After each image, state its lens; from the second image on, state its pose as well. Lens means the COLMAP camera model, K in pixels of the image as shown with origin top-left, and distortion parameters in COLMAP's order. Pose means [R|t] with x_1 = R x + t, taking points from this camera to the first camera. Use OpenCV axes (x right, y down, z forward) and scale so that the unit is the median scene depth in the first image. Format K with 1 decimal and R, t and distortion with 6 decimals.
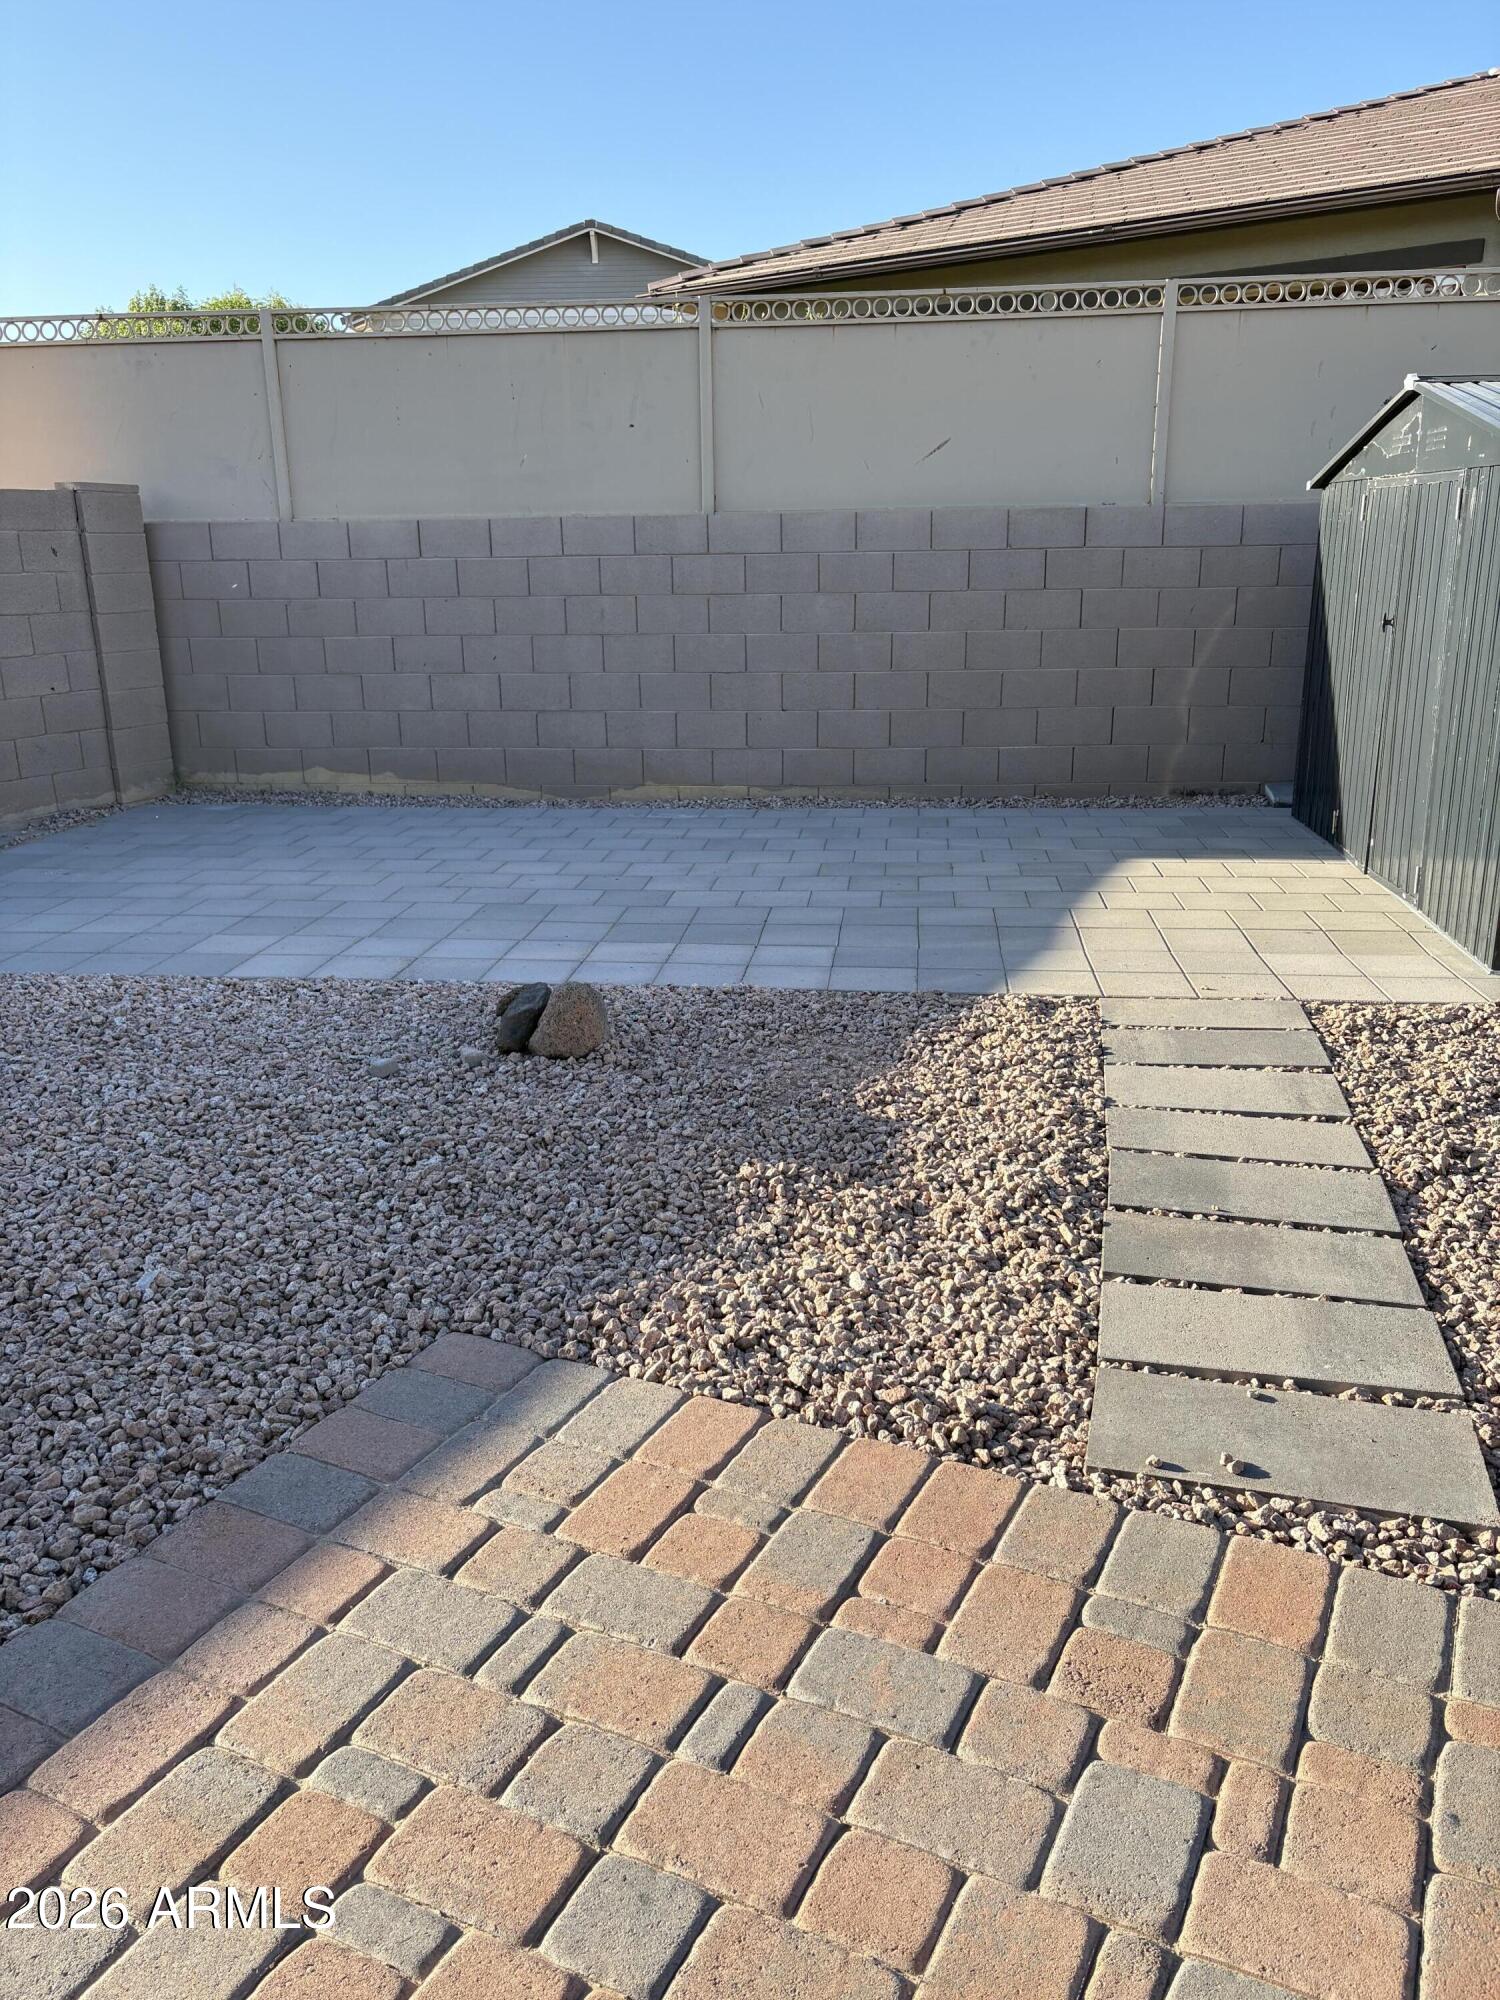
lens RADIAL K [[1522.9, 0, 734.9], [0, 1522.9, 1017.1], [0, 0, 1]] dist [0.019462, -0.022031]
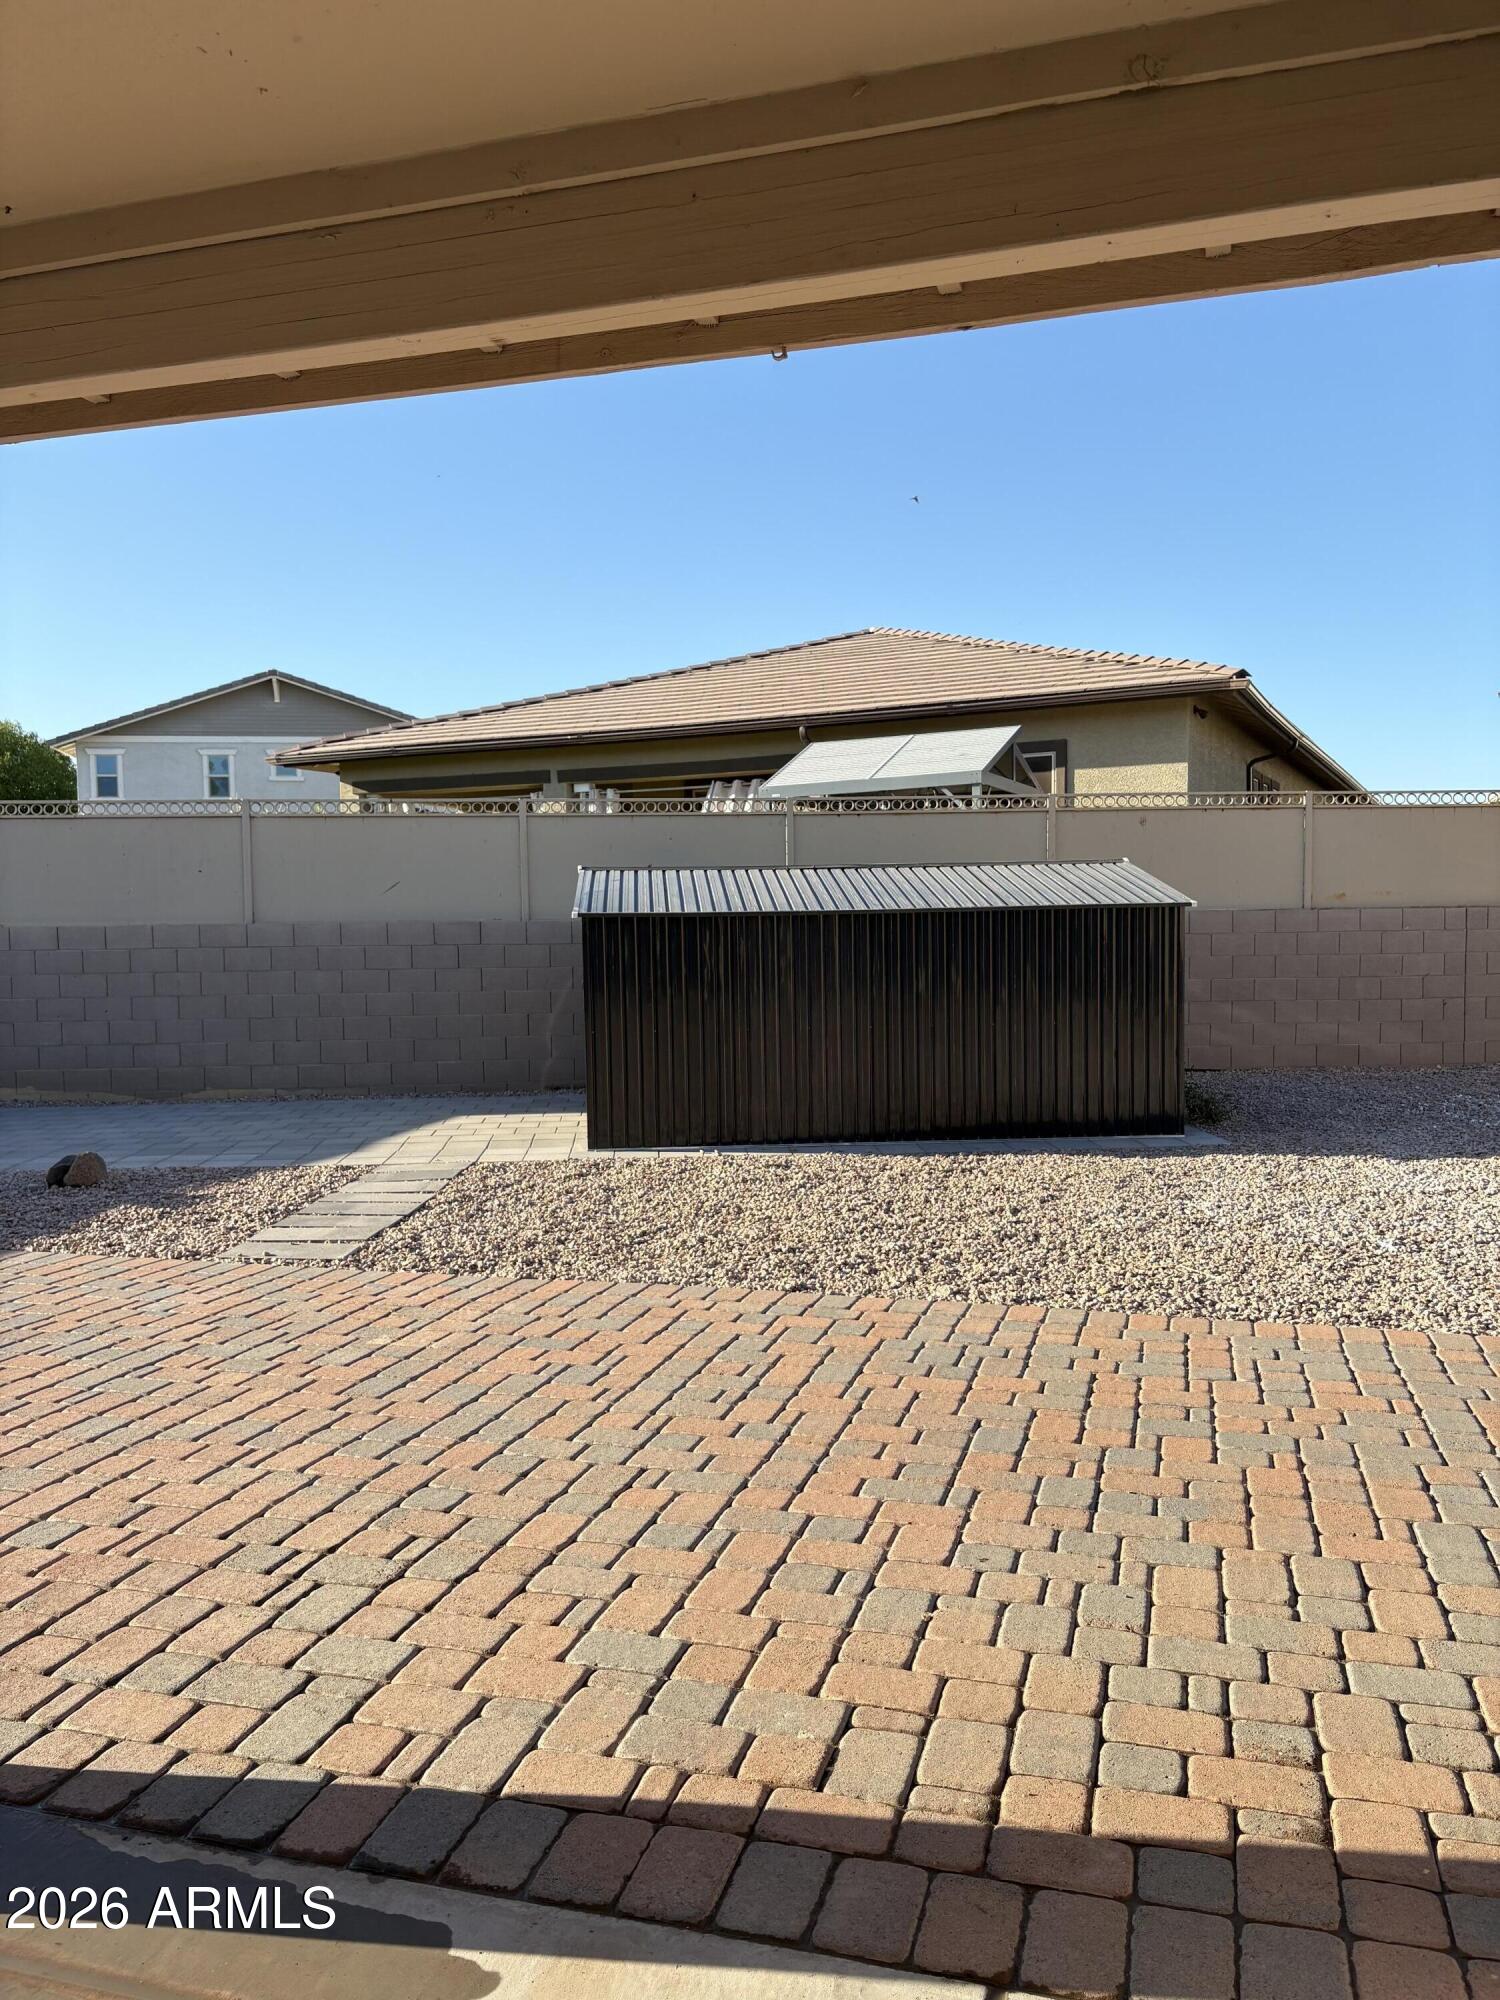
lens RADIAL K [[1522.9, 0, 752.8], [0, 1522.9, 1003.6], [0, 0, 1]] dist [0.019462, -0.022031]
pose [[0.982300, -0.006910, 0.187189, 0.197734], [0.052223, 0.969800, -0.238245, 0.161485], [-0.179889, 0.243803, 0.952995, -0.600781]]
